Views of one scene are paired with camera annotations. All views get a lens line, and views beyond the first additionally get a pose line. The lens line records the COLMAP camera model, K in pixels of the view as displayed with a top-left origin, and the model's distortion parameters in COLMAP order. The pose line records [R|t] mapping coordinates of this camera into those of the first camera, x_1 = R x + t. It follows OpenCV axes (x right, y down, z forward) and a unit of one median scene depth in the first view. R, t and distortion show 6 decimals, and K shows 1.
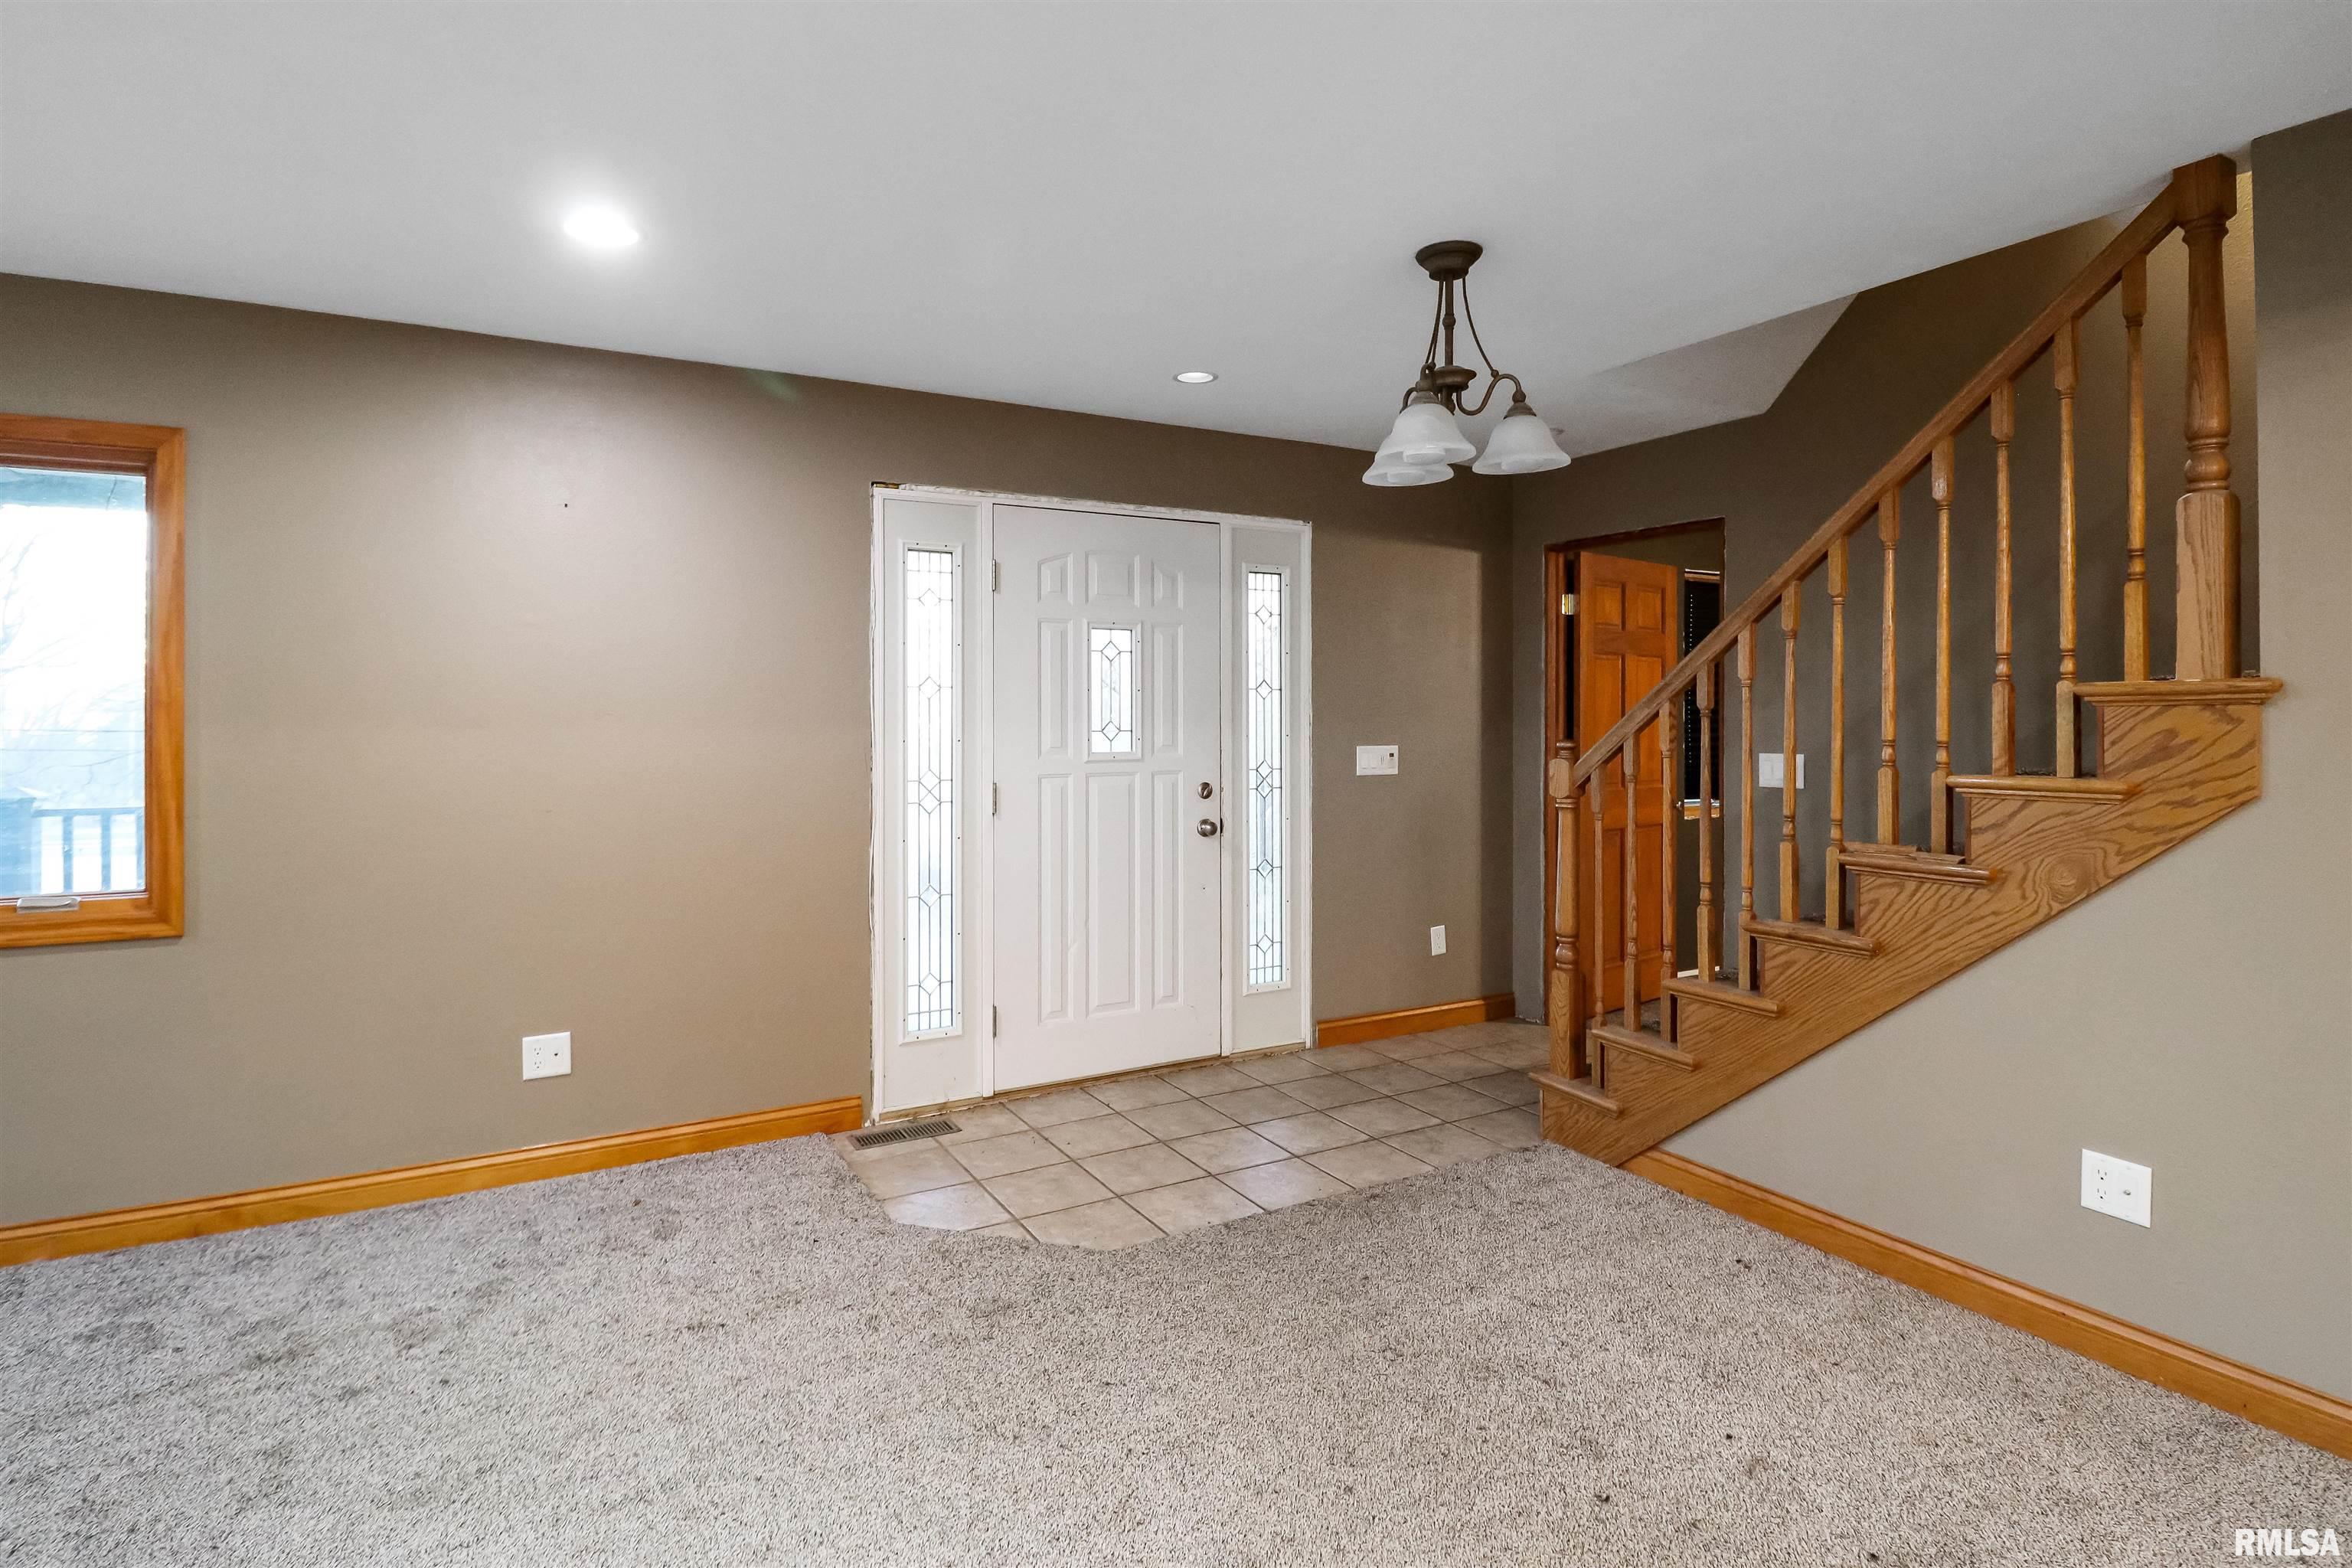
lens RADIAL K [[1202.4, 0, 1173.0], [0, 1202.4, 725.3], [0, 0, 1]] dist [-0.000076, -0.001077]
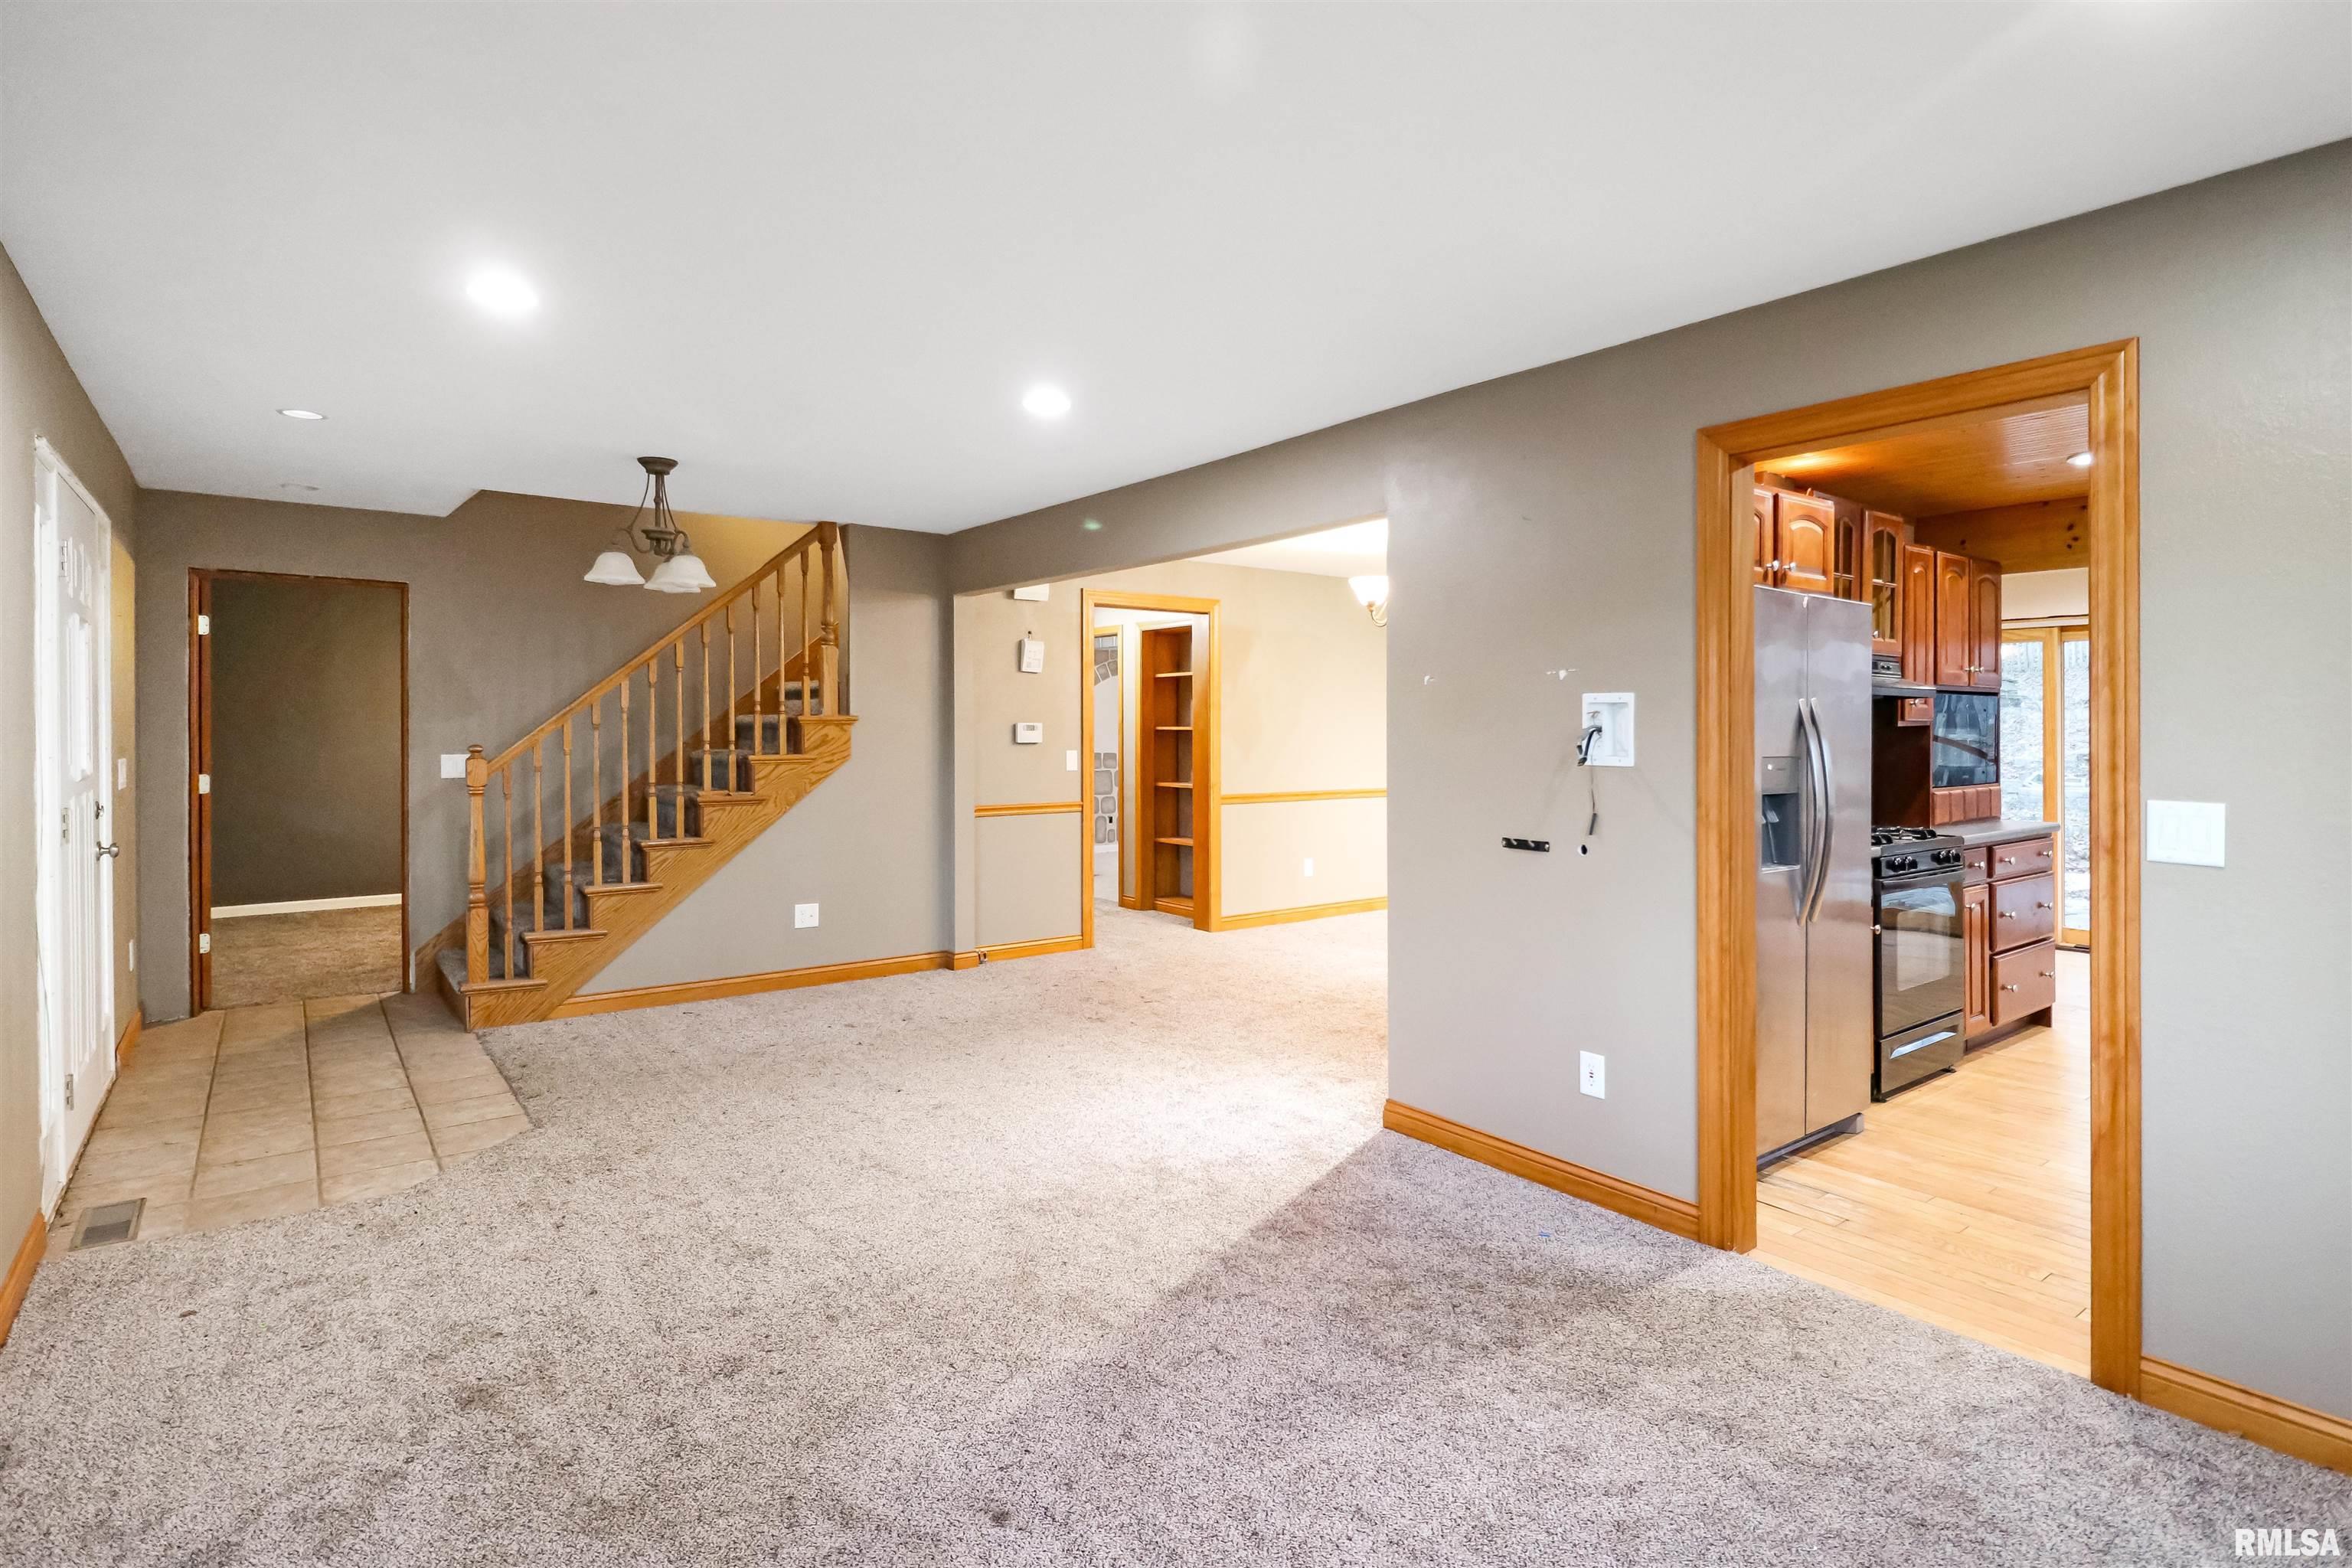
lens RADIAL K [[1202.4, 0, 1173.0], [0, 1202.4, 725.3], [0, 0, 1]] dist [-0.000076, -0.001077]
pose [[-0.130635, -0.000303, 0.991430, -1.663596], [0.009089, 0.999958, 0.001504, -0.011426], [-0.991389, 0.009208, -0.130627, 0.512642]]
